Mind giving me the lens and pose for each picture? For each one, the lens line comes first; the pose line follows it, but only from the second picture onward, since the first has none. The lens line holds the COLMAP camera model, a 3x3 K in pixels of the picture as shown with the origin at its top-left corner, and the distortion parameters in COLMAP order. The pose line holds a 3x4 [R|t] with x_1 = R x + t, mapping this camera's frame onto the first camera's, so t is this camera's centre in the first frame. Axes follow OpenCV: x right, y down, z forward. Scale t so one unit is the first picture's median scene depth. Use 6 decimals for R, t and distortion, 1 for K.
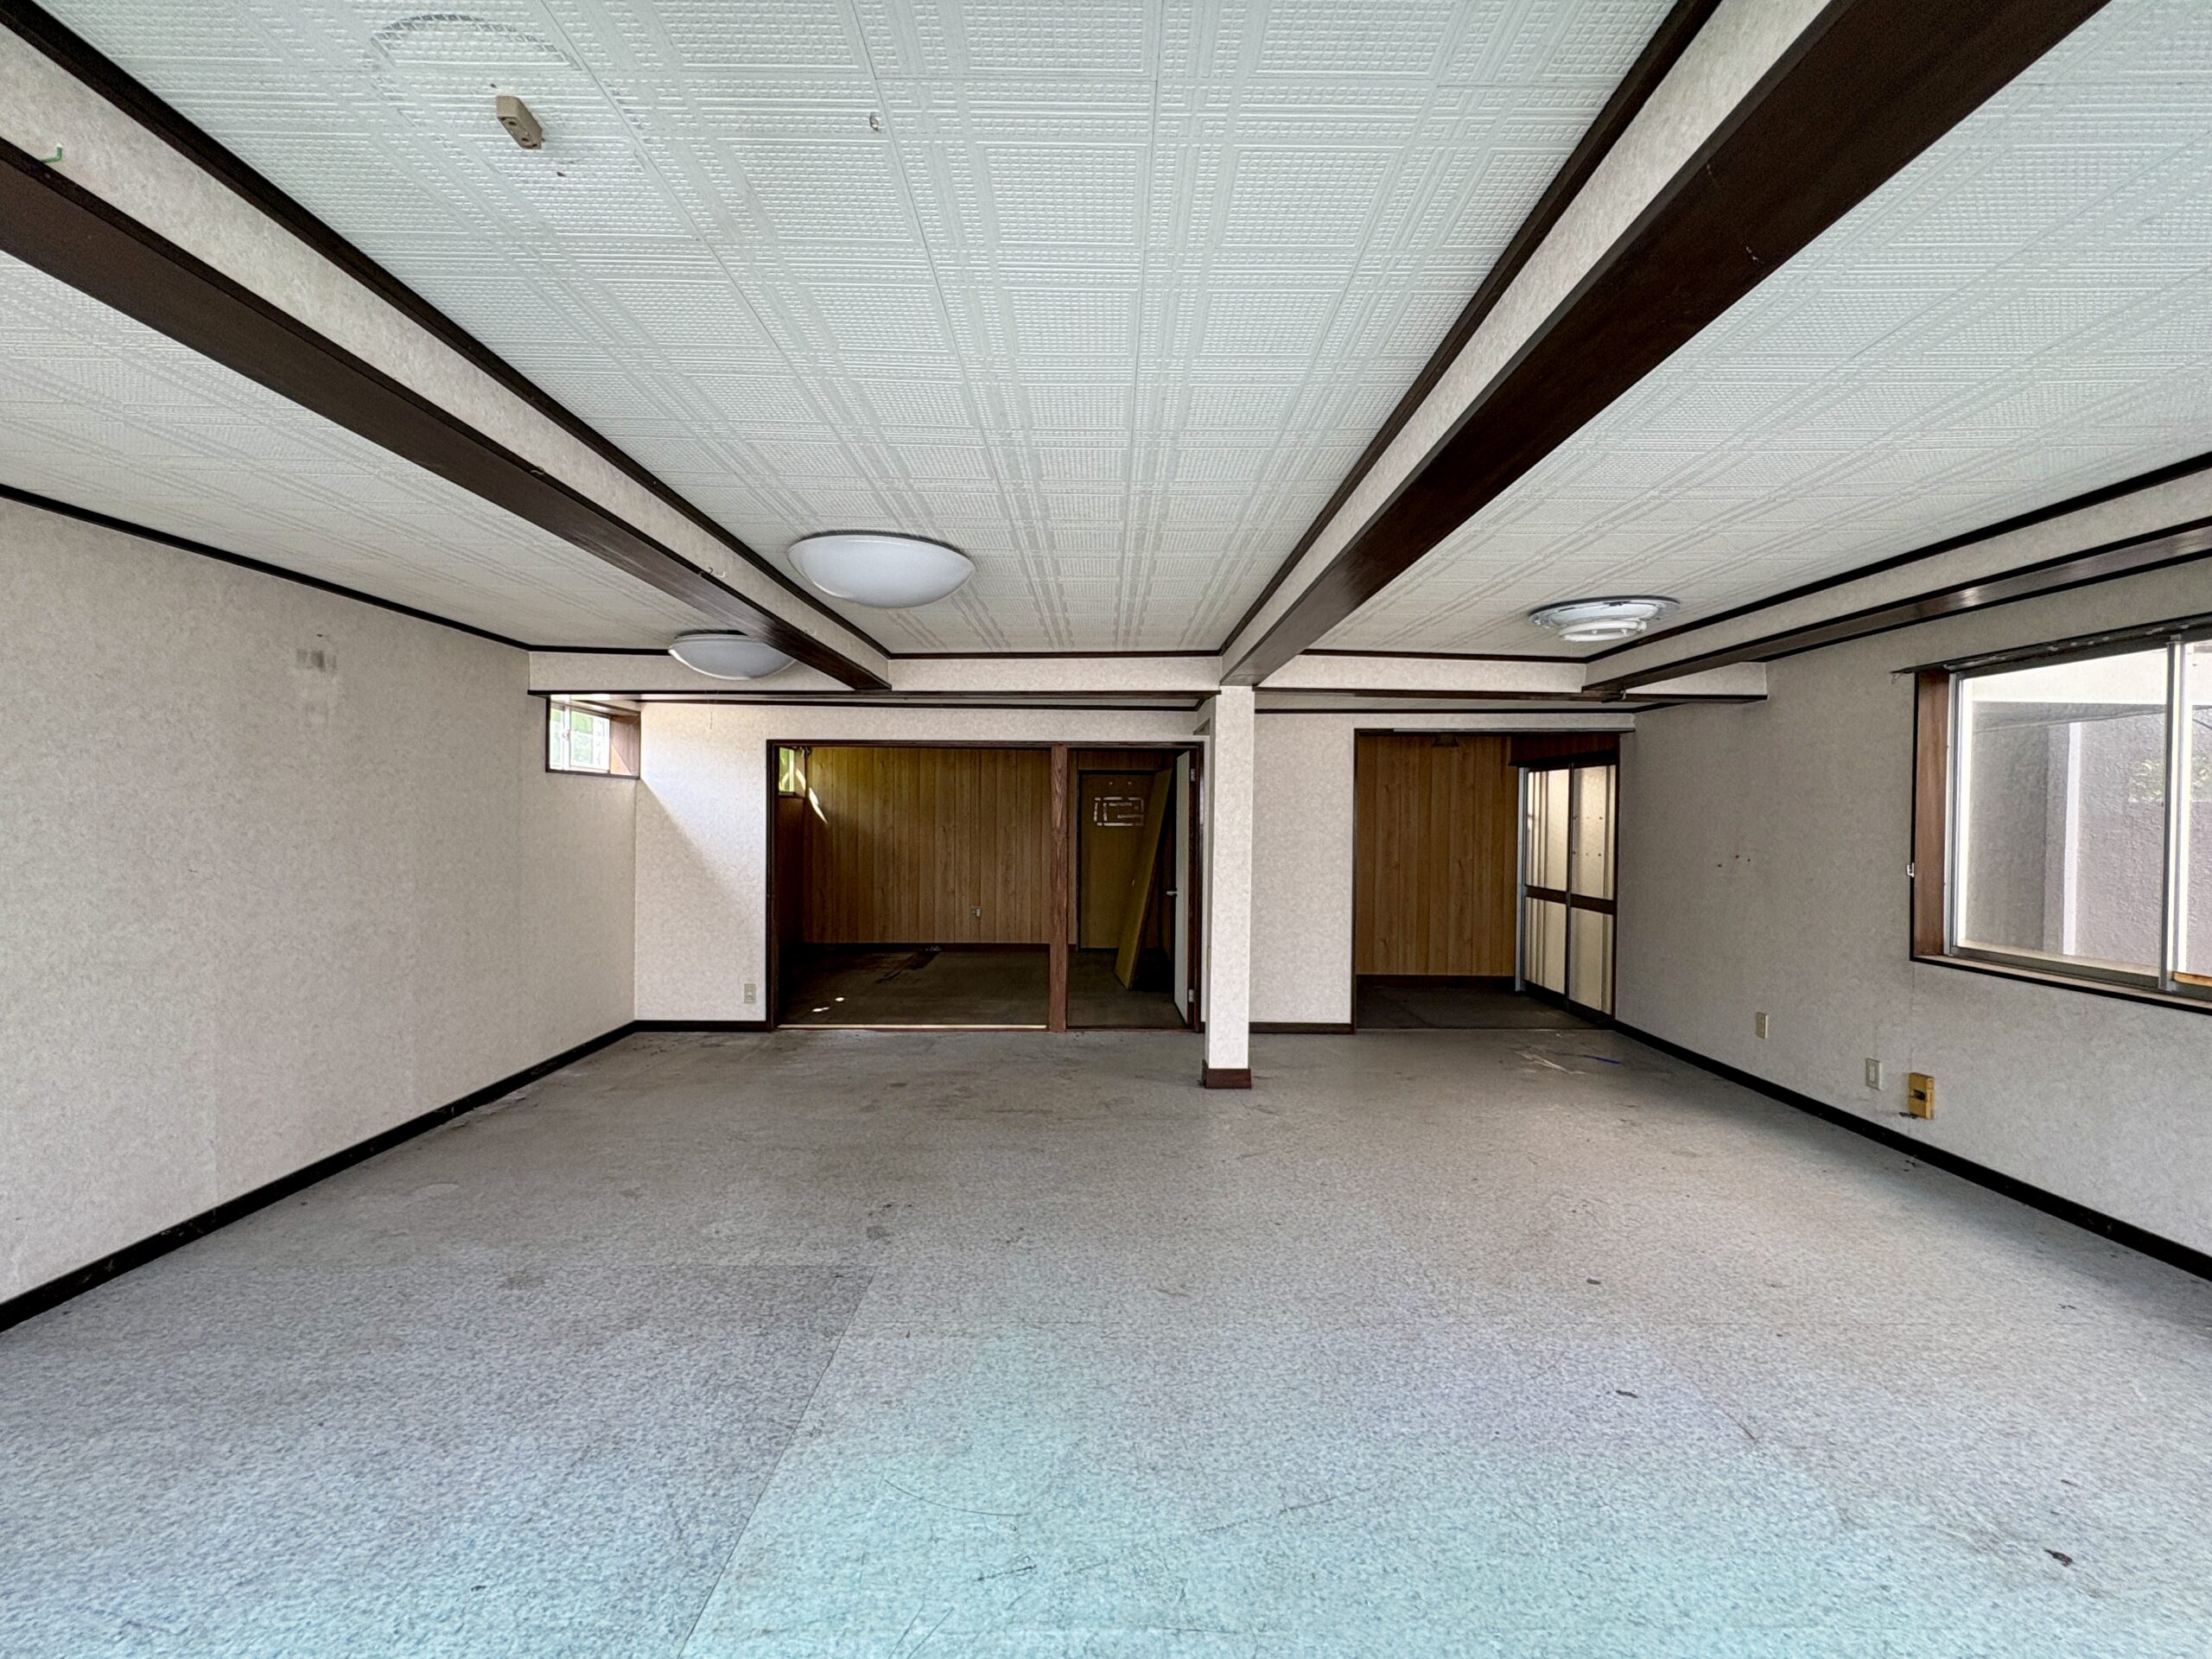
lens RADIAL K [[963.1, 0, 1107.4], [0, 963.1, 826.3], [0, 0, 1]] dist [-0.000041, 0.000125]
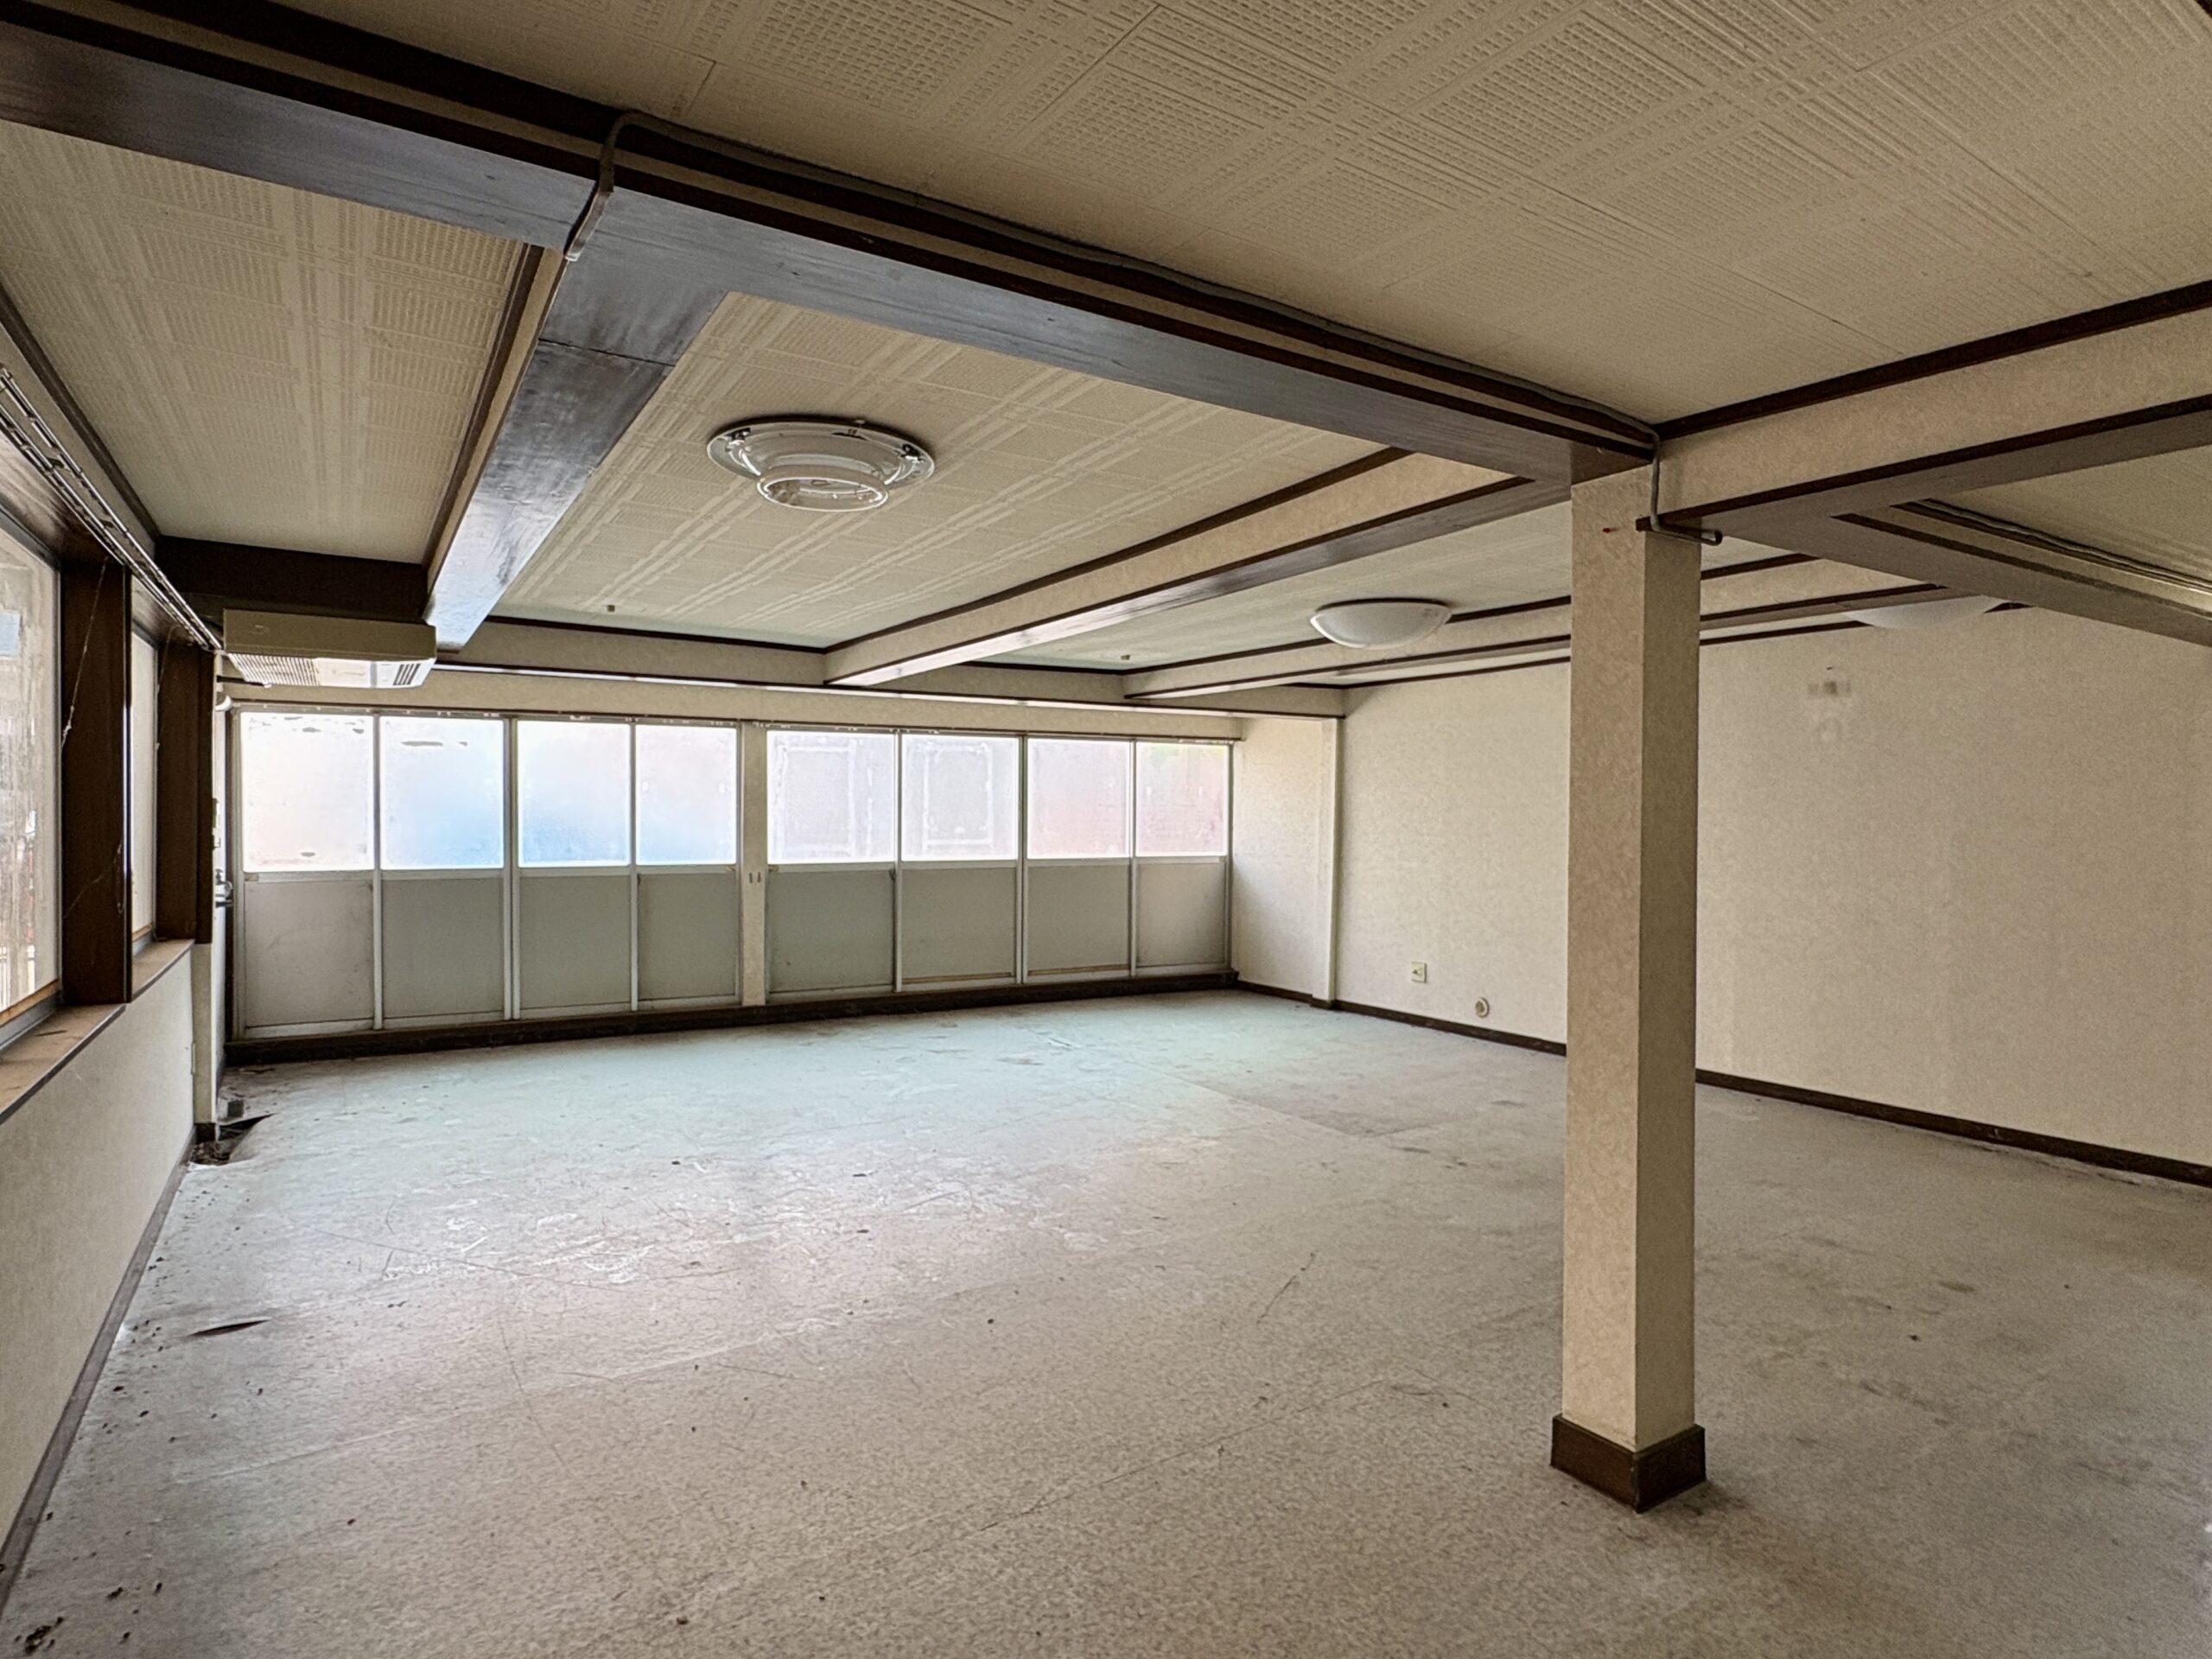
lens RADIAL K [[1169.7, 0, 1105.7], [0, 1169.7, 825.0], [0, 0, 1]] dist [0.000574, -0.000004]
pose [[-0.839585, -0.005120, -0.543205, 0.779514], [-0.017110, 0.999709, 0.017023, -0.006172], [0.542959, 0.023586, -0.839428, 1.759027]]
